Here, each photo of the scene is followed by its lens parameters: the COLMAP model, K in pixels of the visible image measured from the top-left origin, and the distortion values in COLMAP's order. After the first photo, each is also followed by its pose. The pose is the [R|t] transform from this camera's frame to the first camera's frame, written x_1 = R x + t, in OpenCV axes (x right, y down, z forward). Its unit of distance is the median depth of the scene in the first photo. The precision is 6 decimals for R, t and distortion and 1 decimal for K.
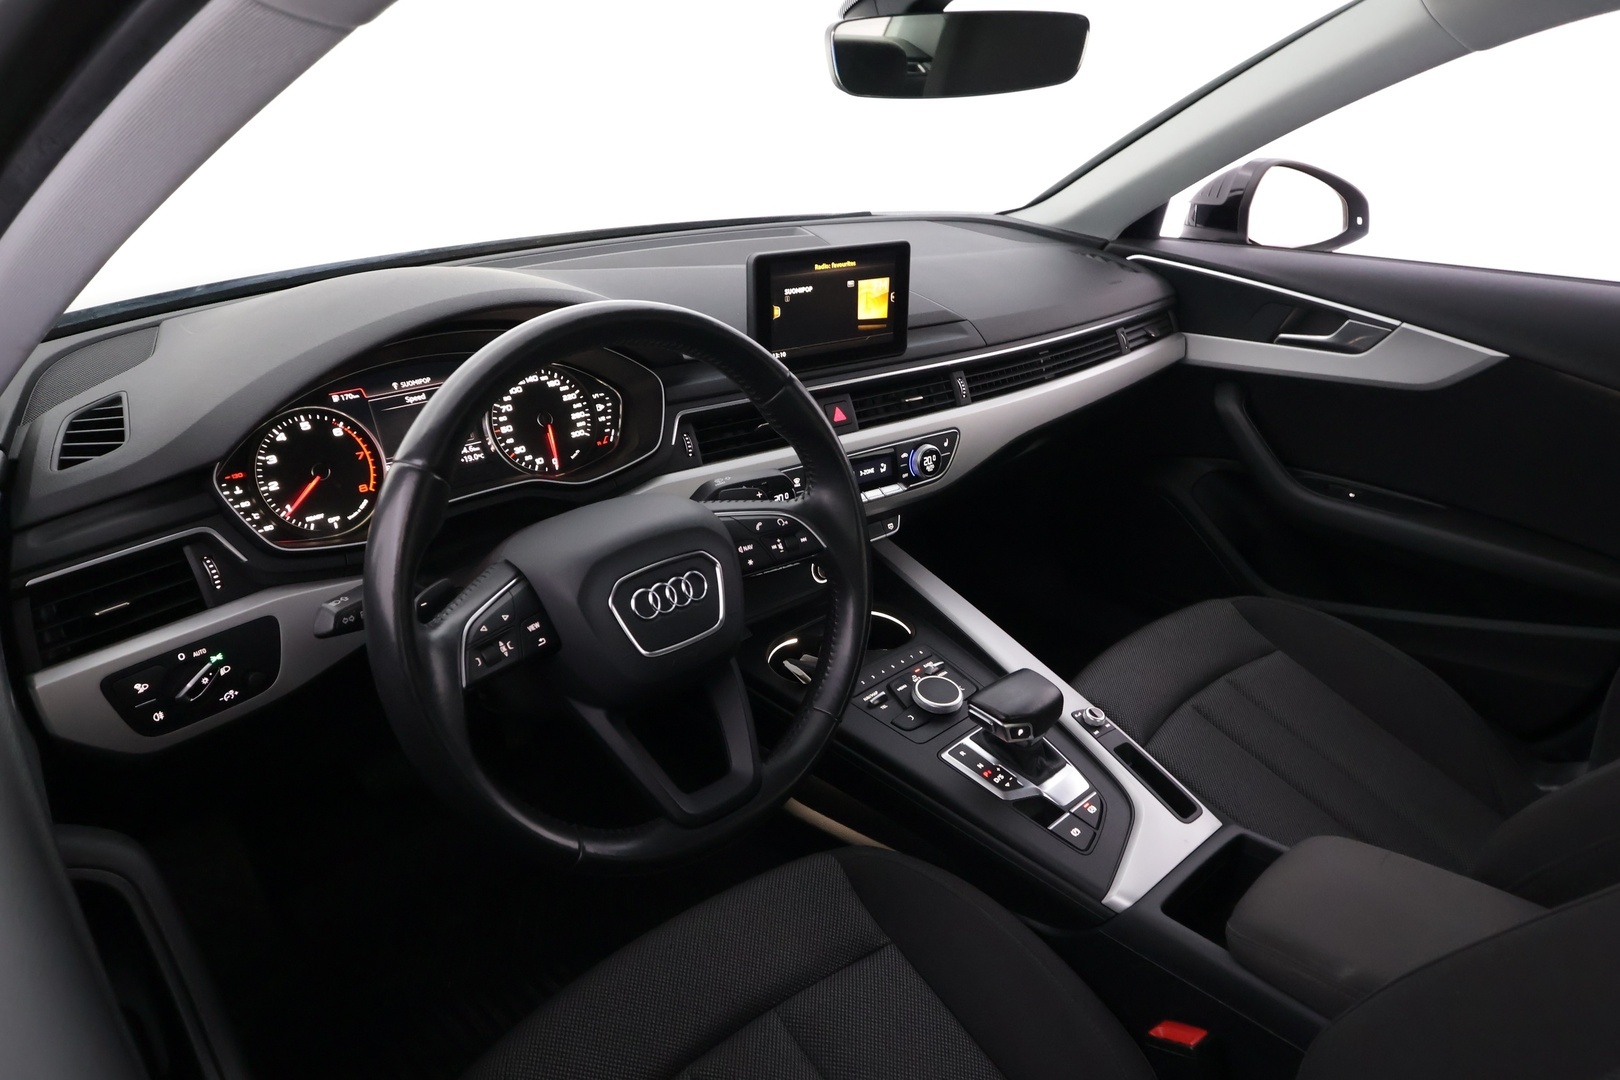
lens RADIAL K [[1105.2, 0, 810.0], [0, 1105.2, 540.0], [0, 0, 1]] dist [0.004039, 0.001010]
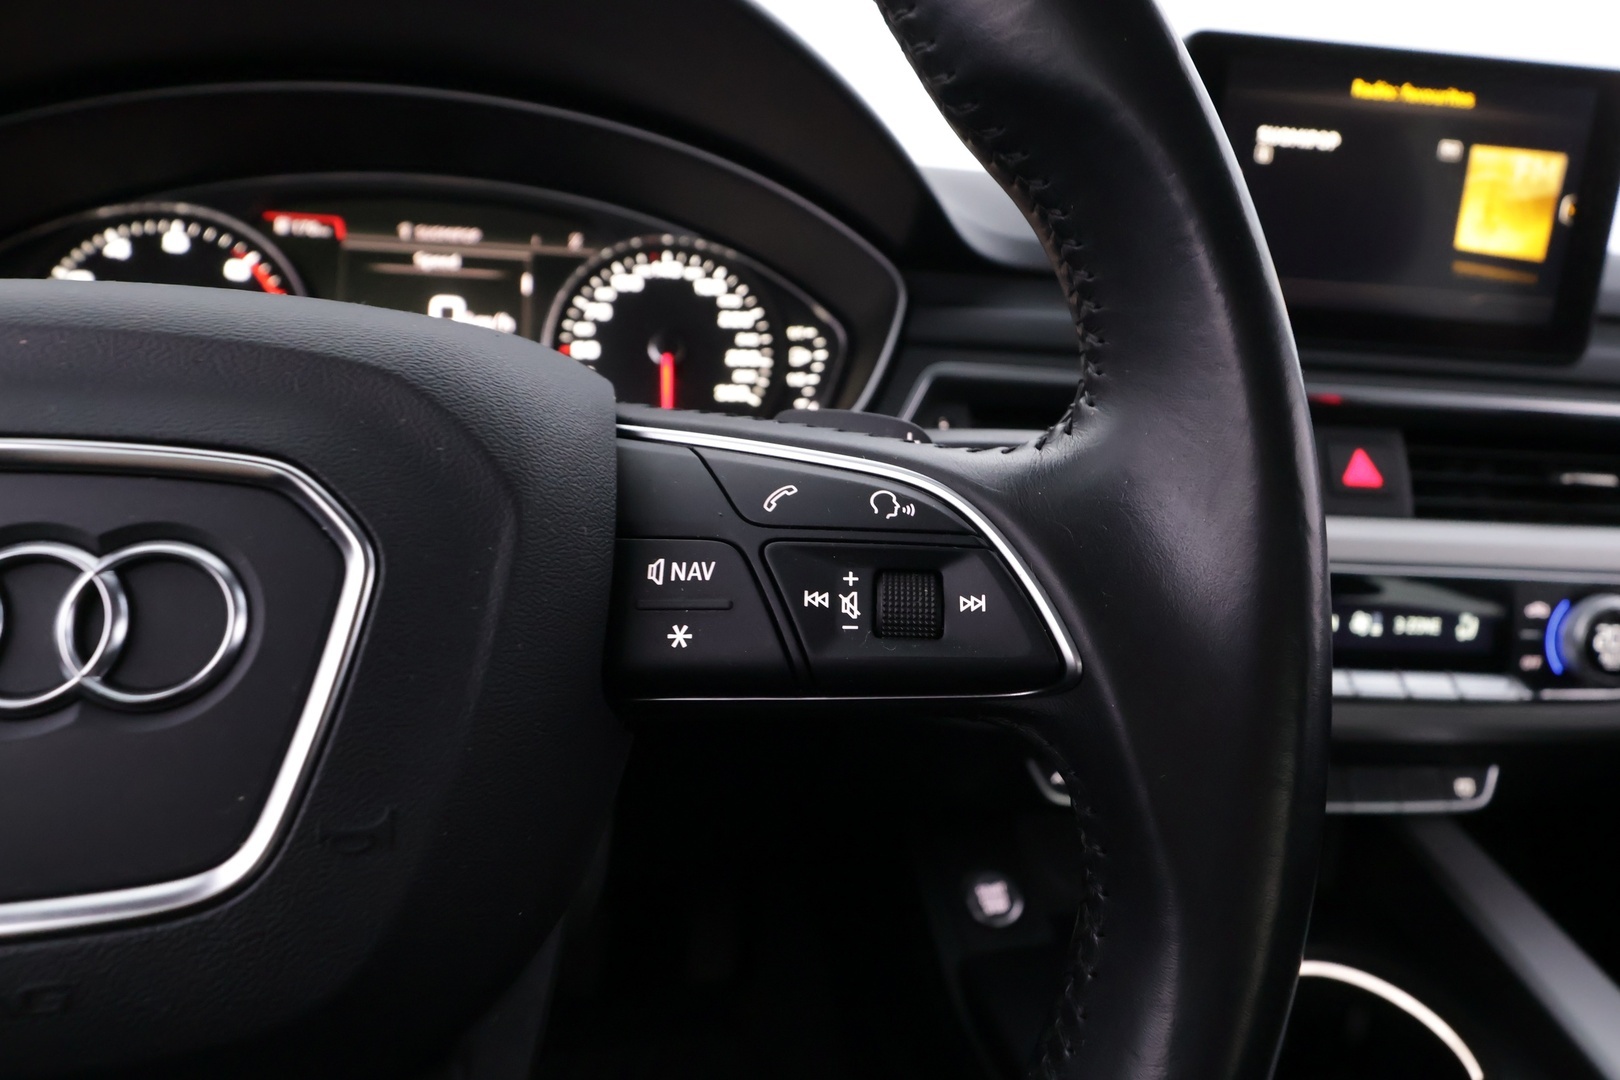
lens RADIAL K [[1033.3, 0, 810.0], [0, 1033.3, 540.0], [0, 0, 1]] dist [-0.003500, 0.002135]
pose [[0.851485, 0.155460, -0.500805, 0.053627], [-0.257618, 0.955861, -0.141292, 0.019478], [0.456735, 0.249325, 0.853950, 0.665762]]
